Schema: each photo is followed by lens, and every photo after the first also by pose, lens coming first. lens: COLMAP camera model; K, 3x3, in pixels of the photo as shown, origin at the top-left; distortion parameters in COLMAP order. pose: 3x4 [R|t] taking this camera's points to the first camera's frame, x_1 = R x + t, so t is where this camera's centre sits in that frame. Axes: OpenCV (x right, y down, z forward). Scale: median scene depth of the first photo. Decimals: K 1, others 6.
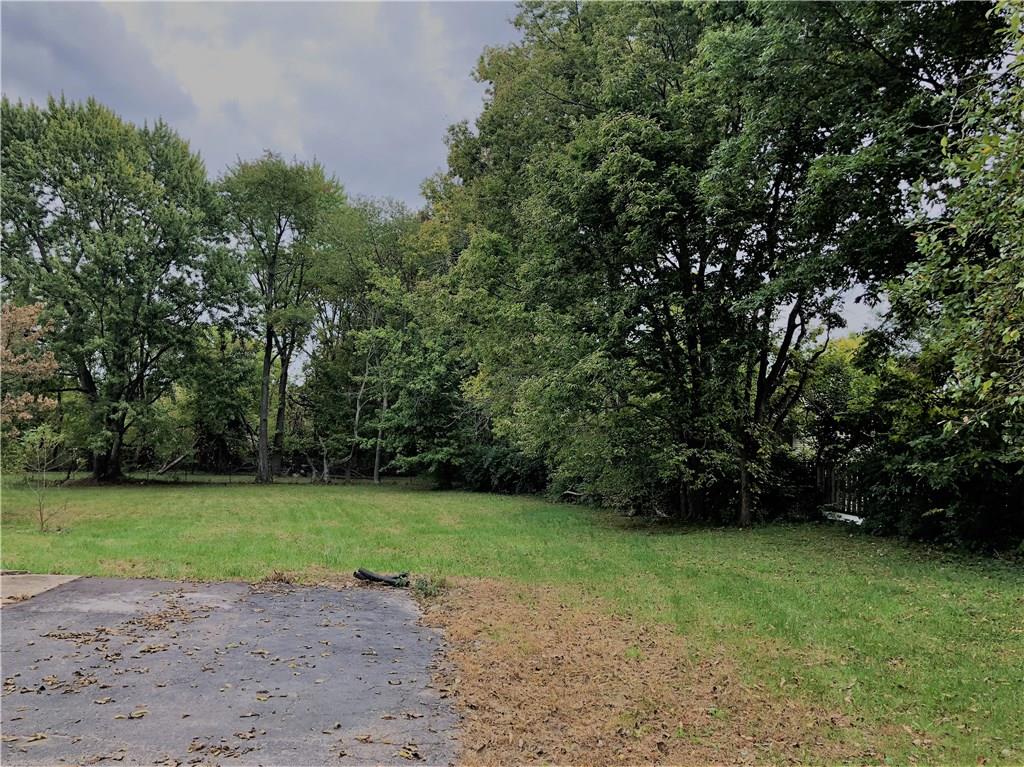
lens RADIAL K [[854.6, 0, 512.9], [0, 854.6, 375.8], [0, 0, 1]] dist [0.008235, -0.018238]
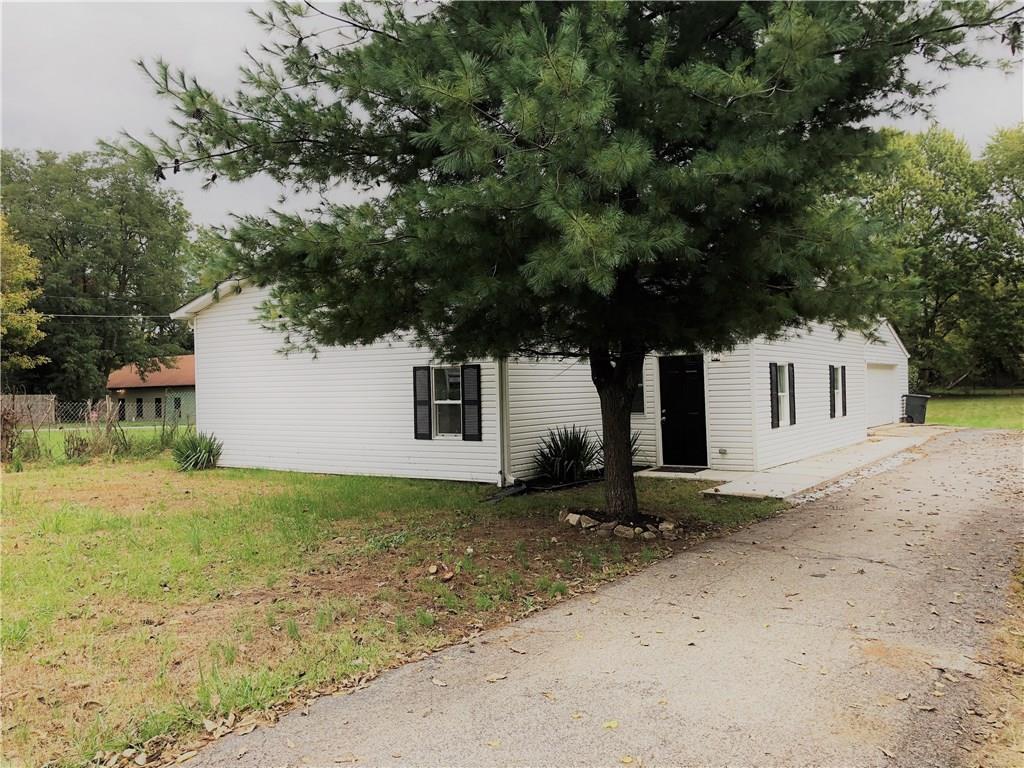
lens RADIAL K [[854.6, 0, 512.9], [0, 854.6, 376.3], [0, 0, 1]] dist [0.008235, -0.018238]
pose [[0.676975, -0.039602, -0.734940, 0.106600], [0.109083, 0.992922, 0.046976, -0.044196], [0.727878, -0.111971, 0.676503, -0.413007]]
